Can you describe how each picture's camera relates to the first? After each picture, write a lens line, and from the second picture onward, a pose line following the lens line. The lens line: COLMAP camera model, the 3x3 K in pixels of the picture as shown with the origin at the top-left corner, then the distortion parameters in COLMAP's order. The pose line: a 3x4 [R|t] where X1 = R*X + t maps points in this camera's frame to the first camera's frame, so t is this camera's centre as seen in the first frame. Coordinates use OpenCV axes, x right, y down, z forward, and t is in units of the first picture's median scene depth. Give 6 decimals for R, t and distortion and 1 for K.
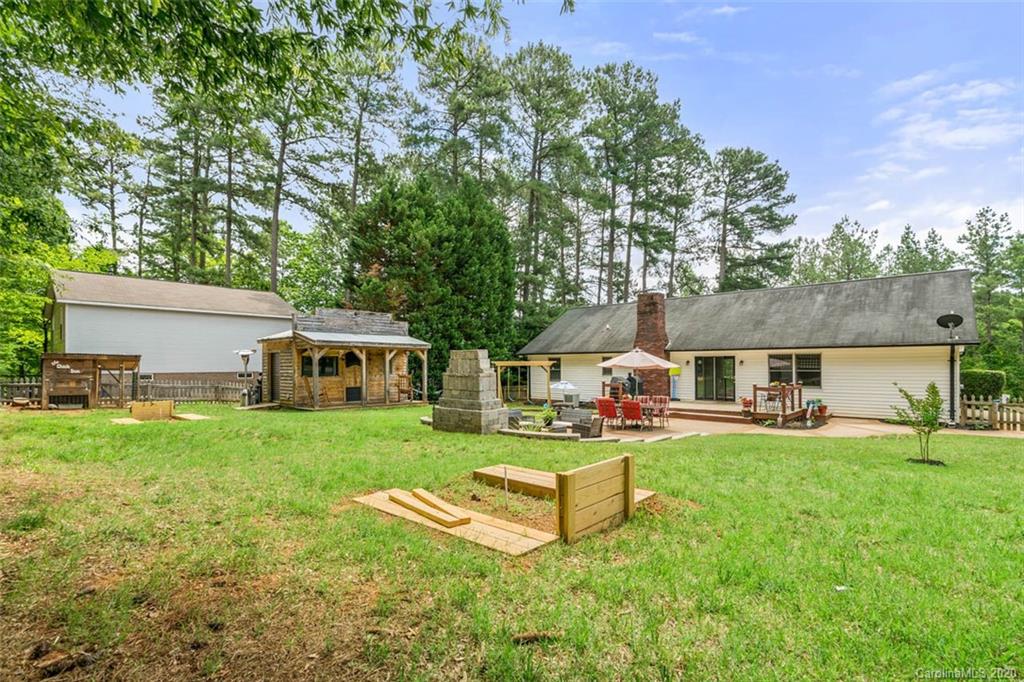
lens RADIAL K [[472.6, 0, 515.5], [0, 472.6, 370.1], [0, 0, 1]] dist [-0.000067, 0.000492]
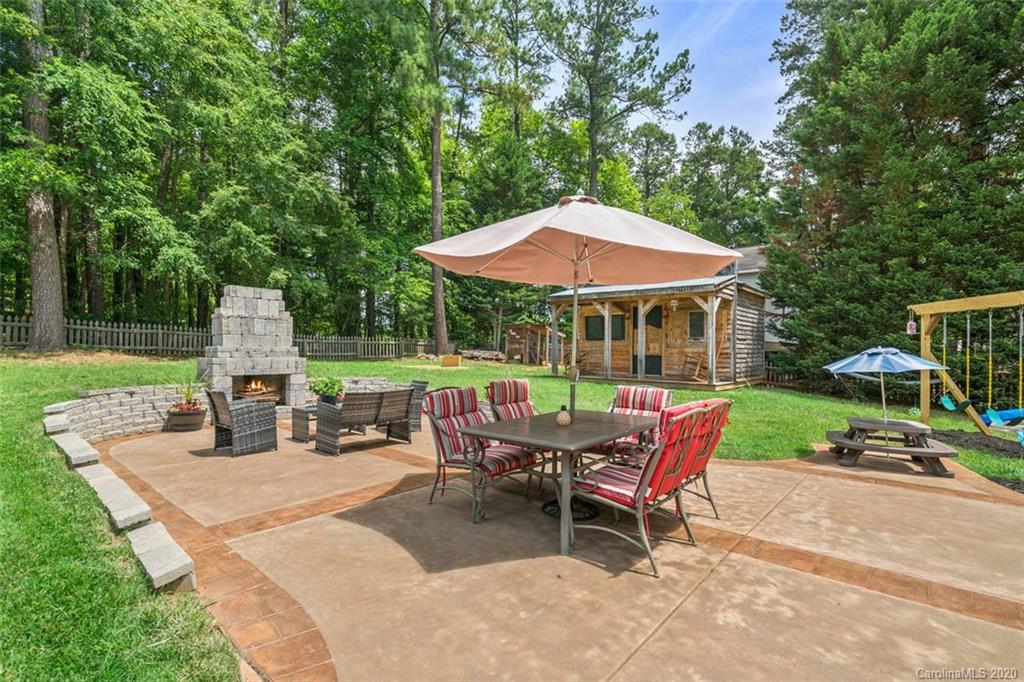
lens RADIAL K [[472.6, 0, 504.4], [0, 472.6, 361.3], [0, 0, 1]] dist [-0.000067, 0.000492]
pose [[0.023173, 0.030621, -0.999262, 0.415412], [-0.018702, 0.999369, 0.030191, 0.028758], [0.999557, 0.017988, 0.023731, 0.780083]]
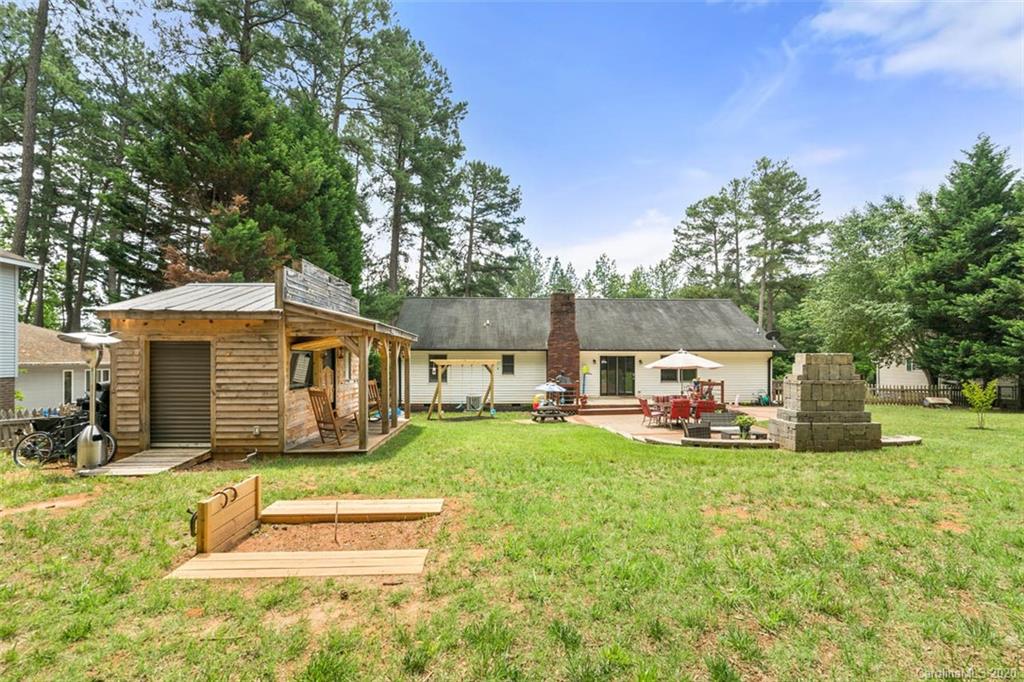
lens RADIAL K [[472.6, 0, 518.8], [0, 472.6, 345.2], [0, 0, 1]] dist [-0.000067, 0.000492]
pose [[0.700773, 0.025556, 0.712926, -0.604555], [0.000803, 0.999329, -0.036613, -0.015212], [-0.713384, 0.026230, 0.700283, 0.426218]]
